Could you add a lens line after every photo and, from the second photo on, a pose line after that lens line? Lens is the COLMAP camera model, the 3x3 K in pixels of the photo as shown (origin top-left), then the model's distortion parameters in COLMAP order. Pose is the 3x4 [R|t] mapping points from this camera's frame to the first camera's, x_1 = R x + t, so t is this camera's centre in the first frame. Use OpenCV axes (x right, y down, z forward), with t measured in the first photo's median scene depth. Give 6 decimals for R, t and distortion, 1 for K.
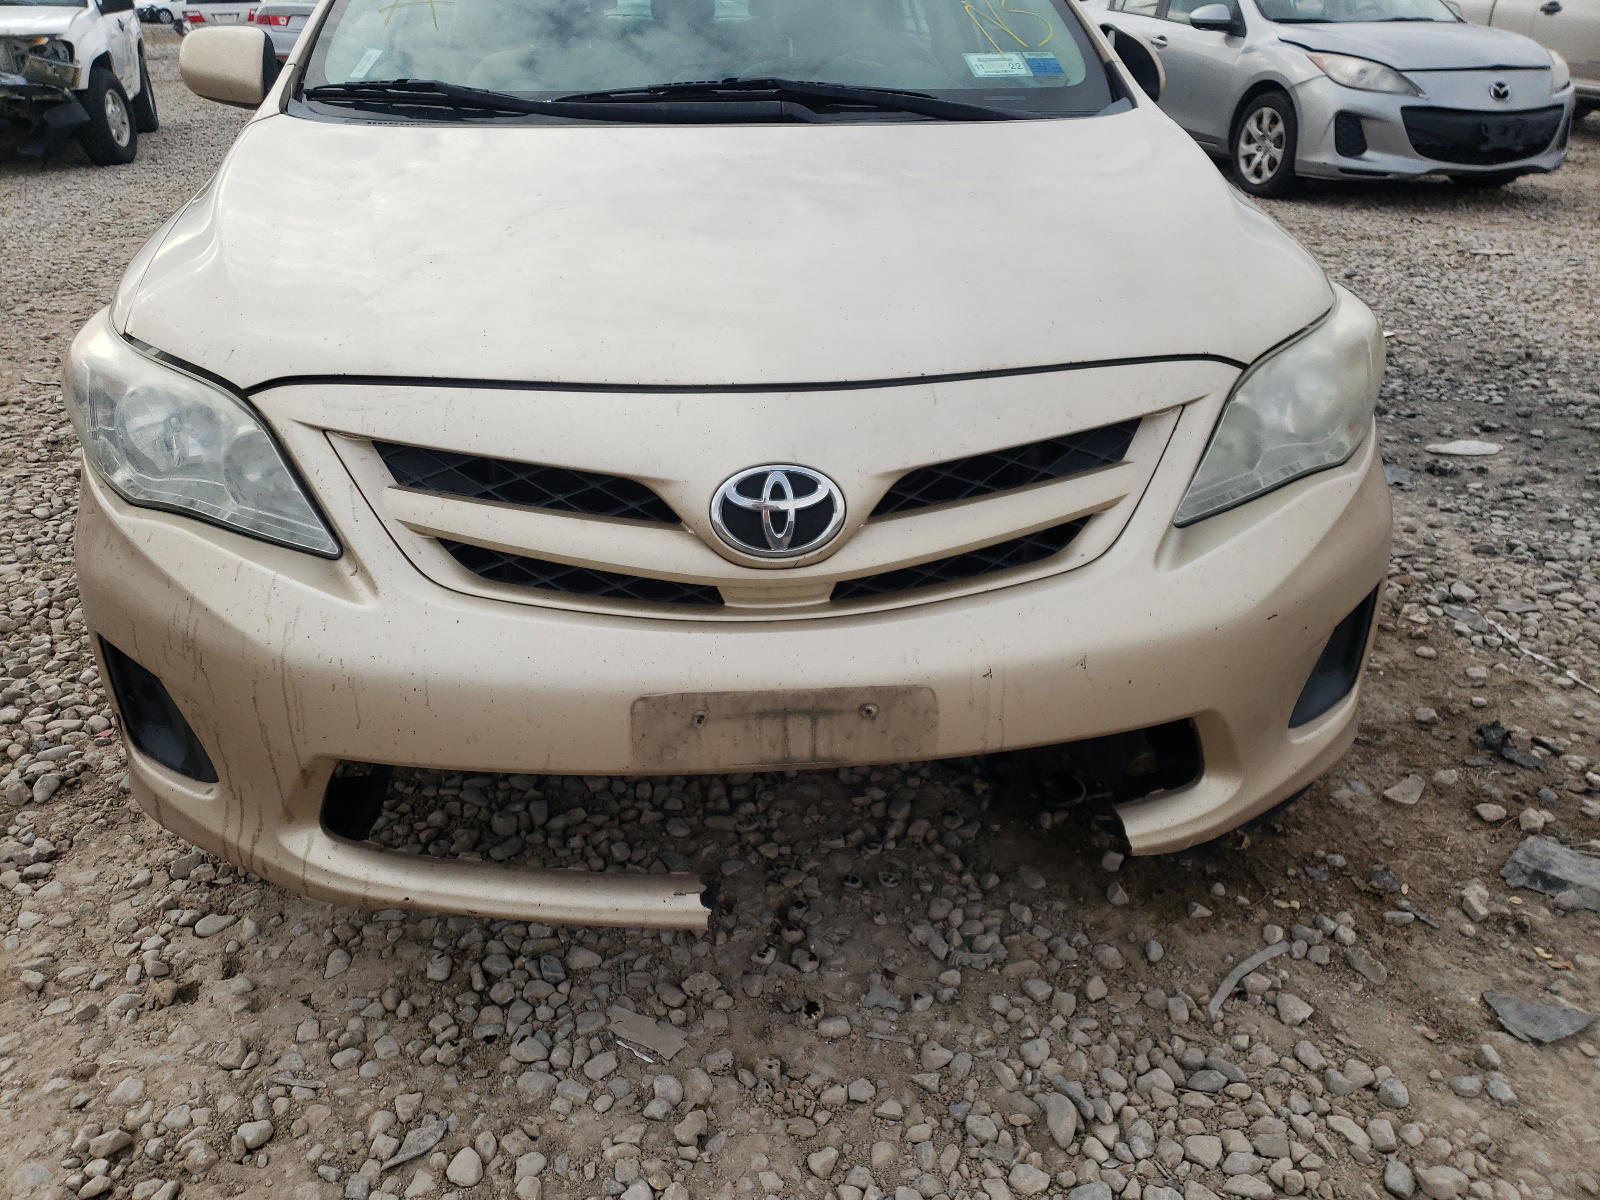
lens RADIAL K [[1306.4, 0, 800.0], [0, 1306.4, 600.0], [0, 0, 1]] dist [0.043026, -0.001710]
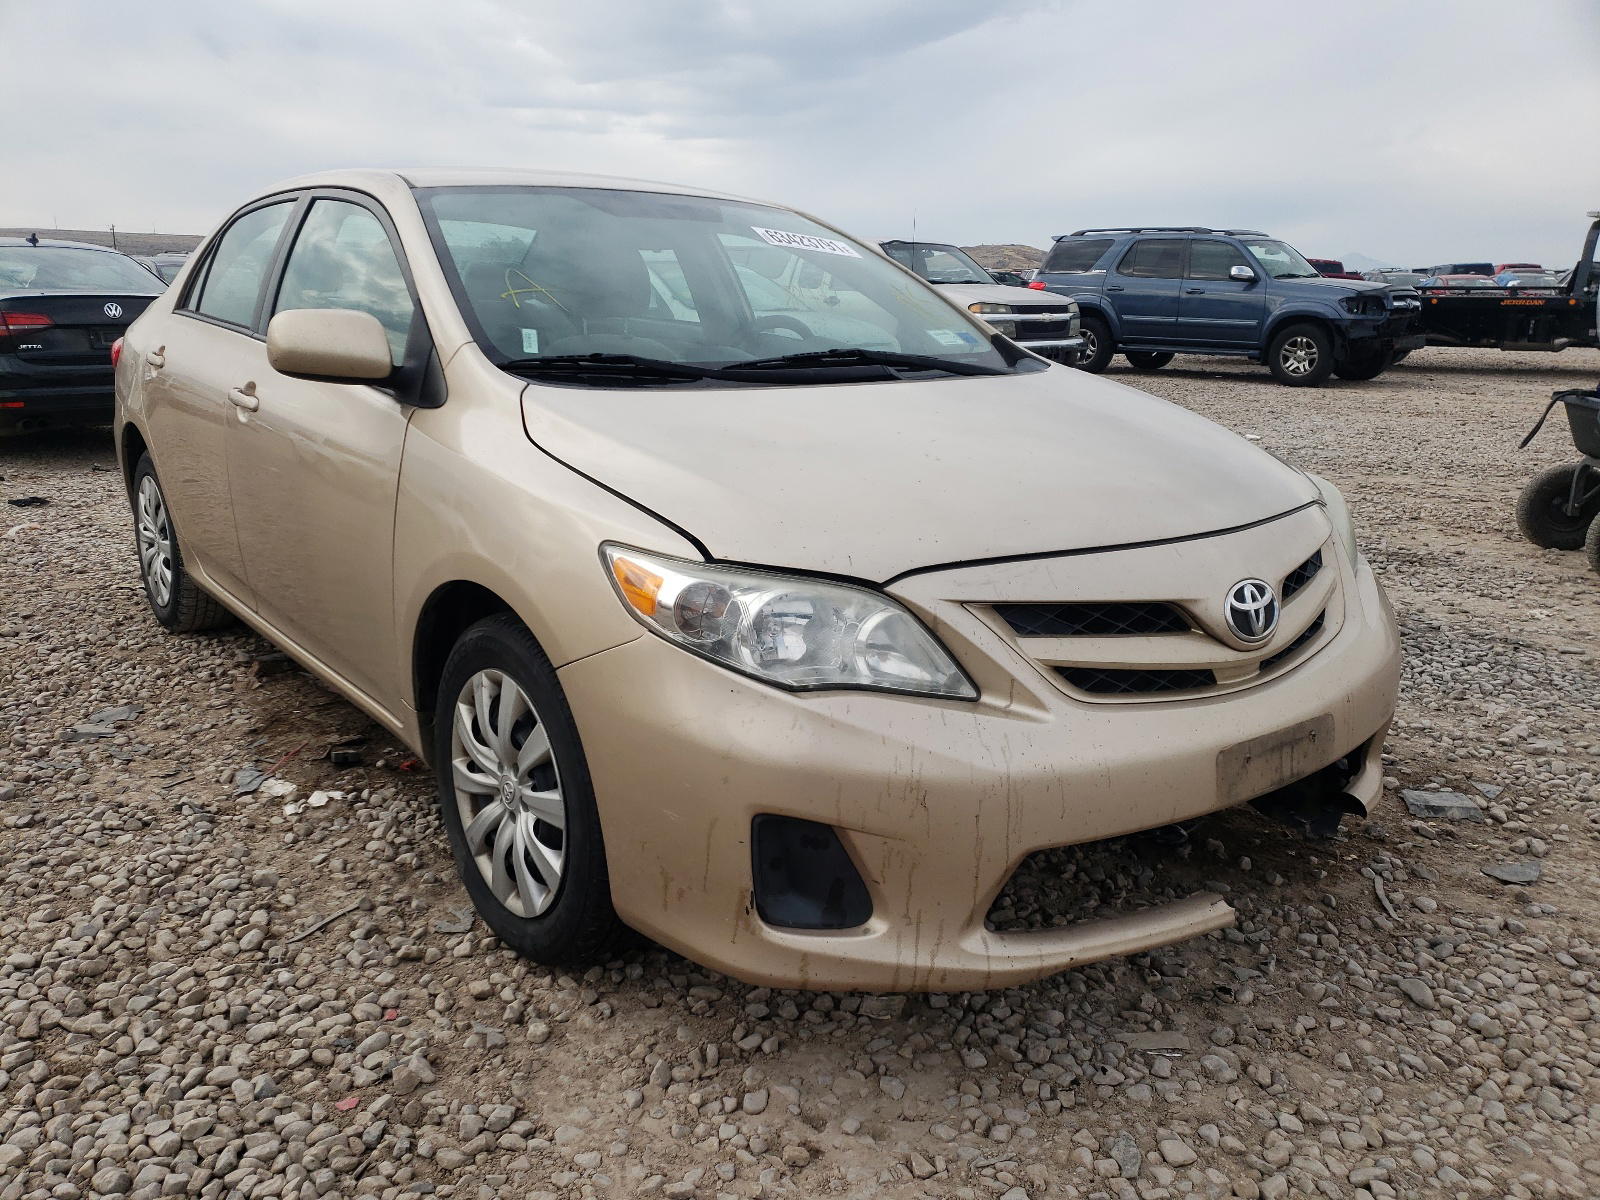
lens RADIAL K [[1306.4, 0, 800.0], [0, 1306.4, 600.0], [0, 0, 1]] dist [0.043026, -0.001710]
pose [[0.819106, -0.114966, 0.562003, -1.170263], [0.222456, 0.966705, -0.126470, -0.003770], [-0.528752, 0.228613, 0.817409, 0.029177]]
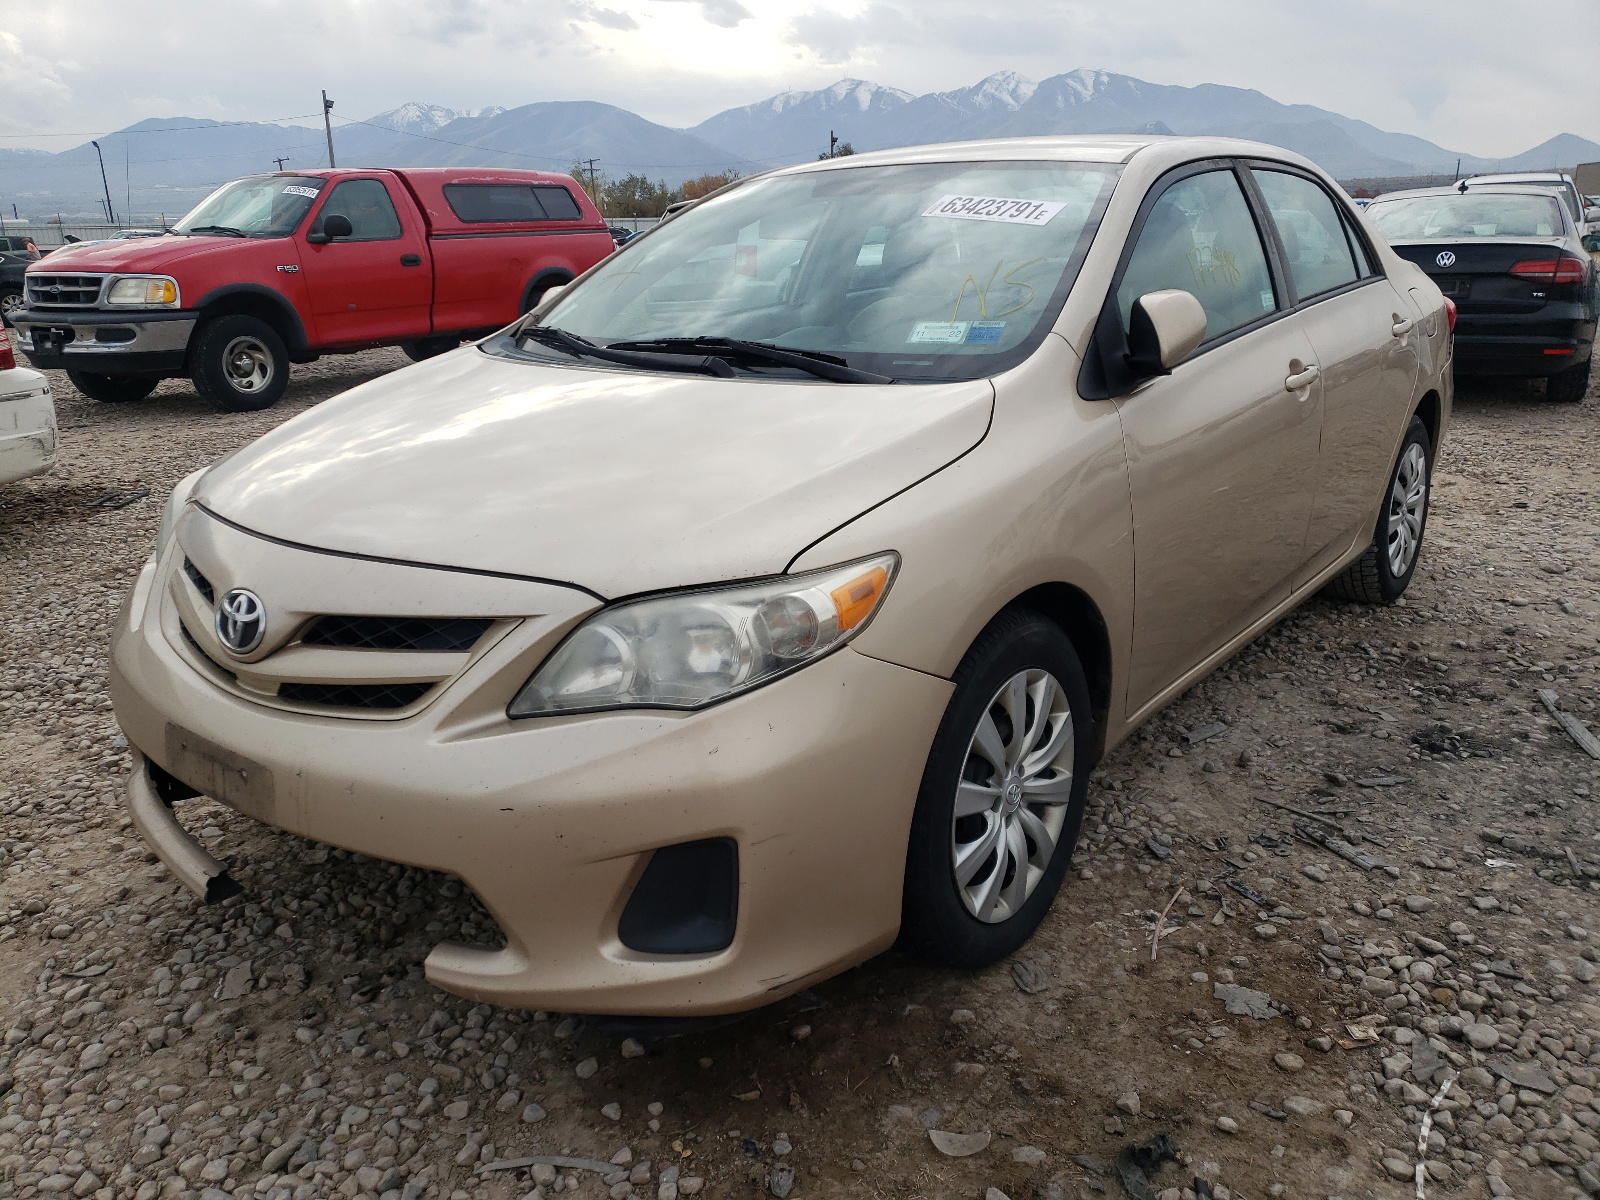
lens RADIAL K [[1306.4, 0, 800.0], [0, 1306.4, 600.0], [0, 0, 1]] dist [0.043026, -0.001710]
pose [[0.695863, 0.176537, -0.696139, 1.301767], [-0.279930, 0.959325, -0.036541, -0.192225], [0.661373, 0.220298, 0.716976, 0.316732]]
